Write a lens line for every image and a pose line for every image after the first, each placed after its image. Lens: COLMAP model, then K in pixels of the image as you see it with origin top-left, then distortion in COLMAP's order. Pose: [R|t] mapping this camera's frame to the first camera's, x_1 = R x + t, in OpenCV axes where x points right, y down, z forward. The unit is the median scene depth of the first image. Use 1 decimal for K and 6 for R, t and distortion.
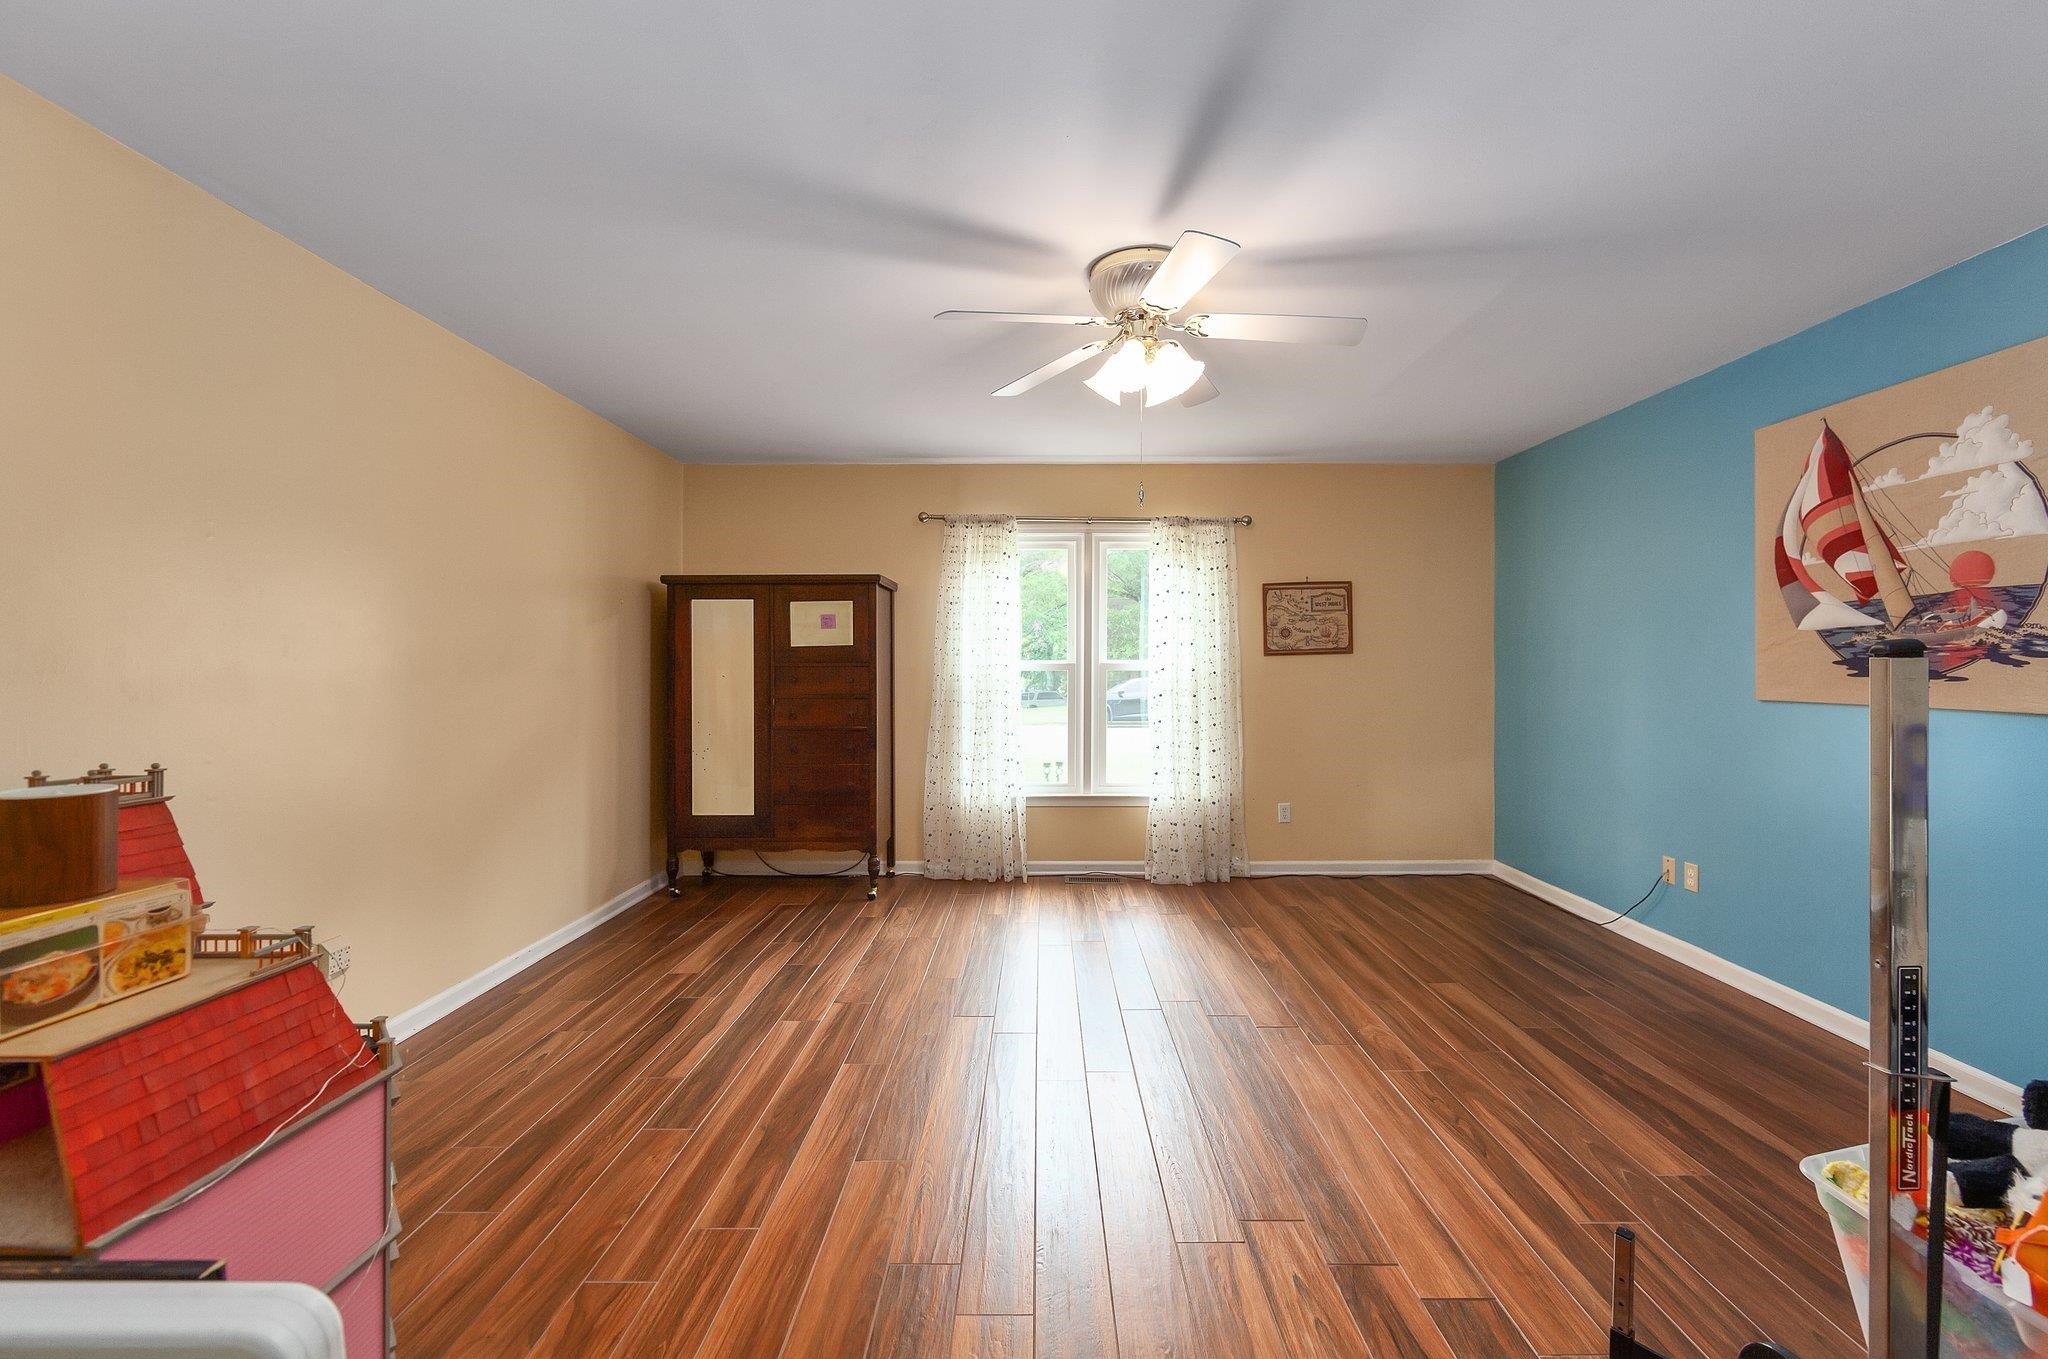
lens RADIAL K [[809.2, 0, 1029.5], [0, 809.2, 668.3], [0, 0, 1]] dist [-0.000612, -0.000186]
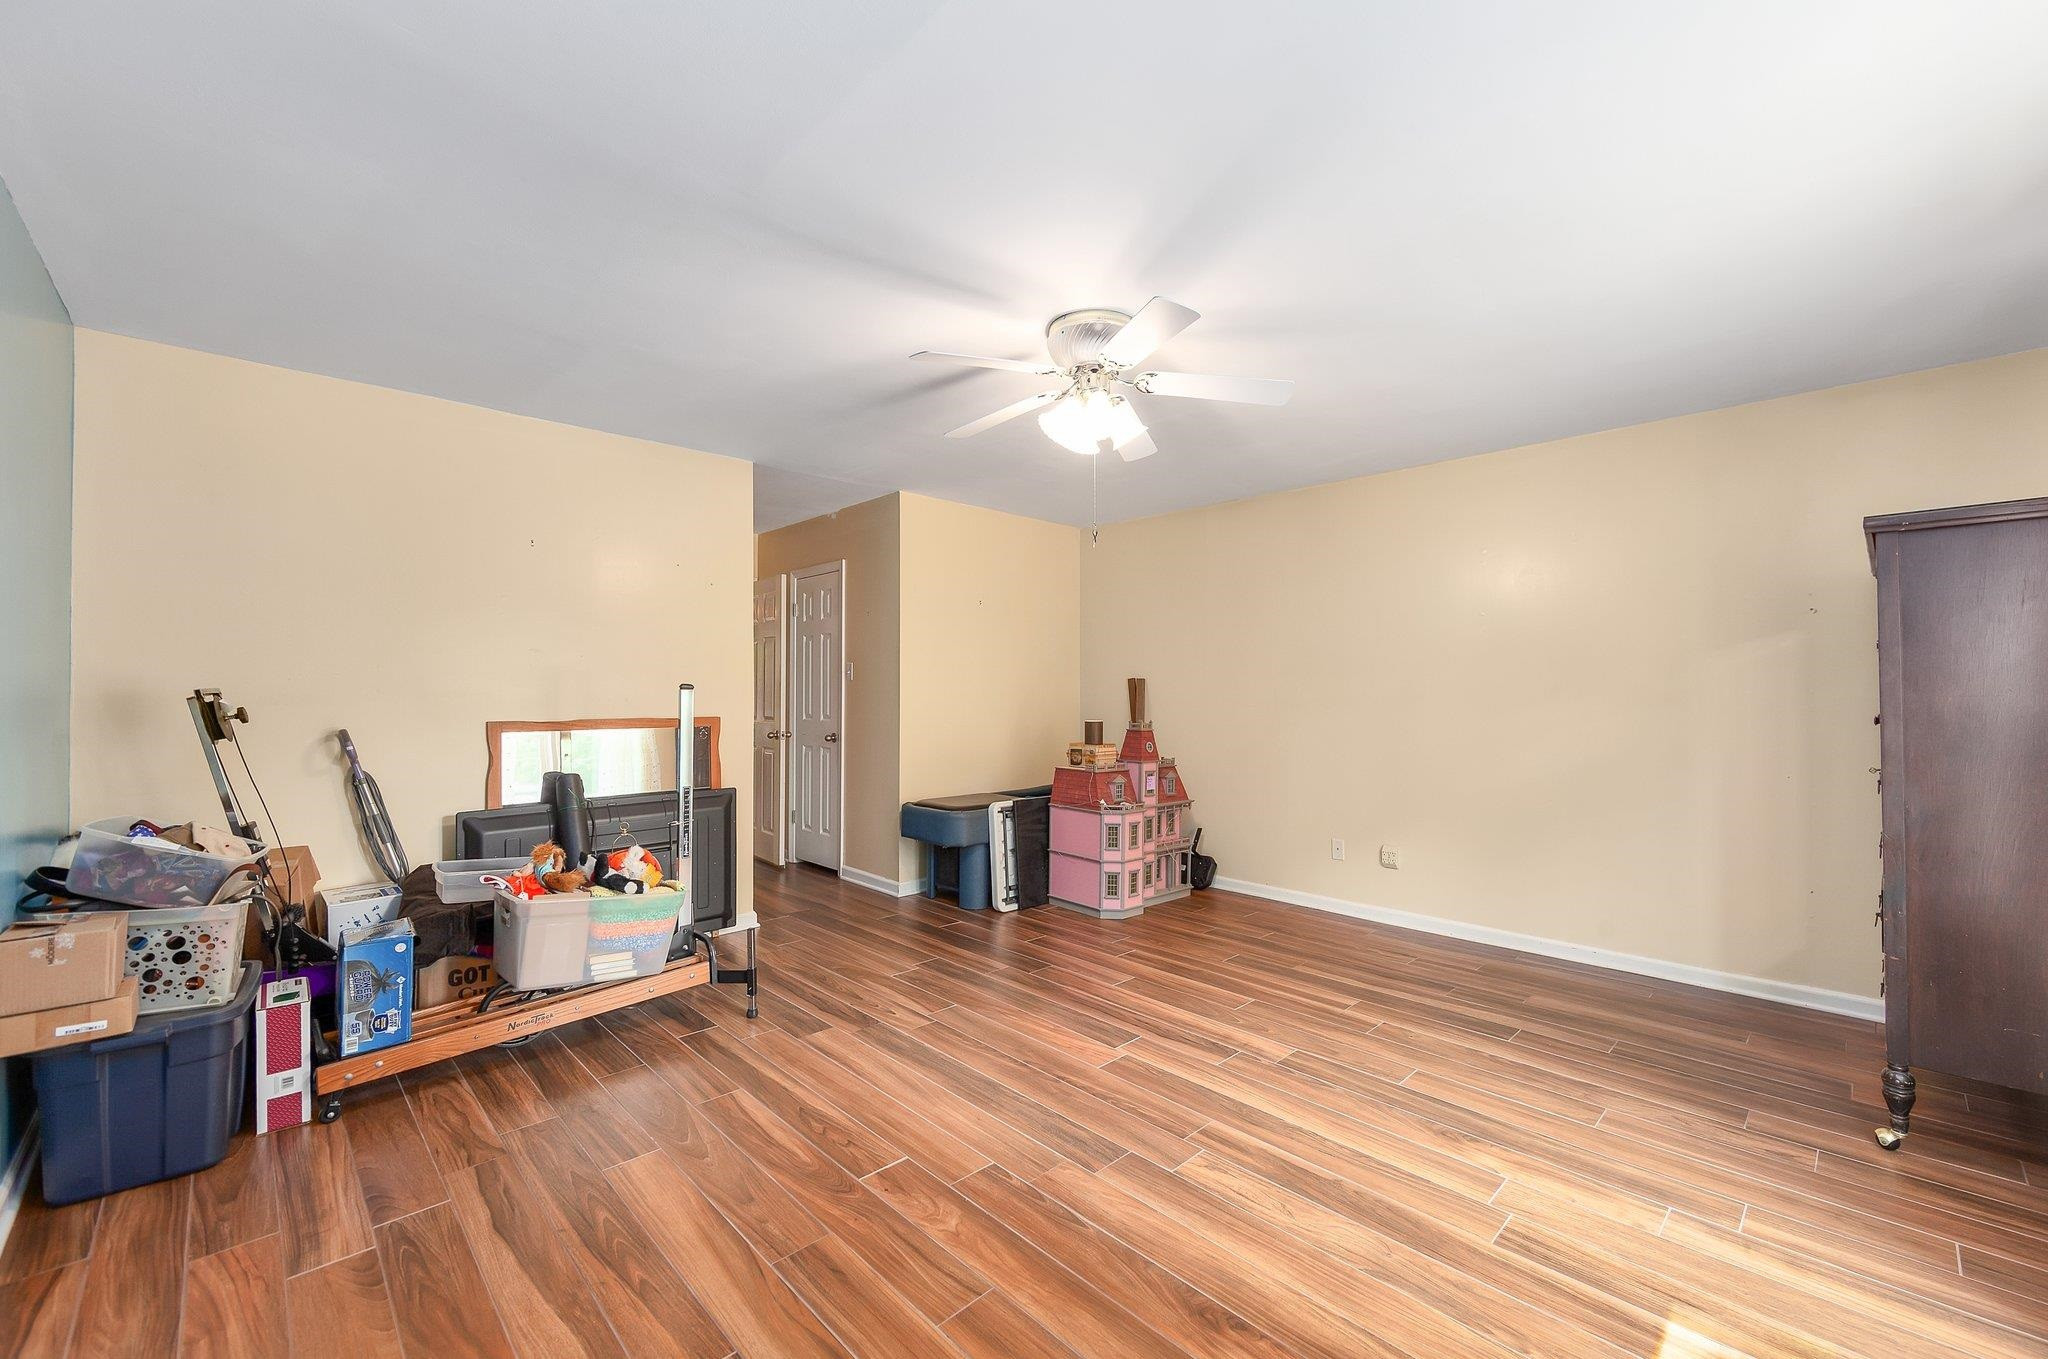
lens RADIAL K [[809.2, 0, 1029.5], [0, 809.2, 668.3], [0, 0, 1]] dist [-0.000612, -0.000186]
pose [[-0.718733, -0.025400, -0.694822, 1.005742], [-0.002606, 0.999424, -0.033840, 0.007352], [0.695281, -0.022511, -0.718385, 1.816494]]
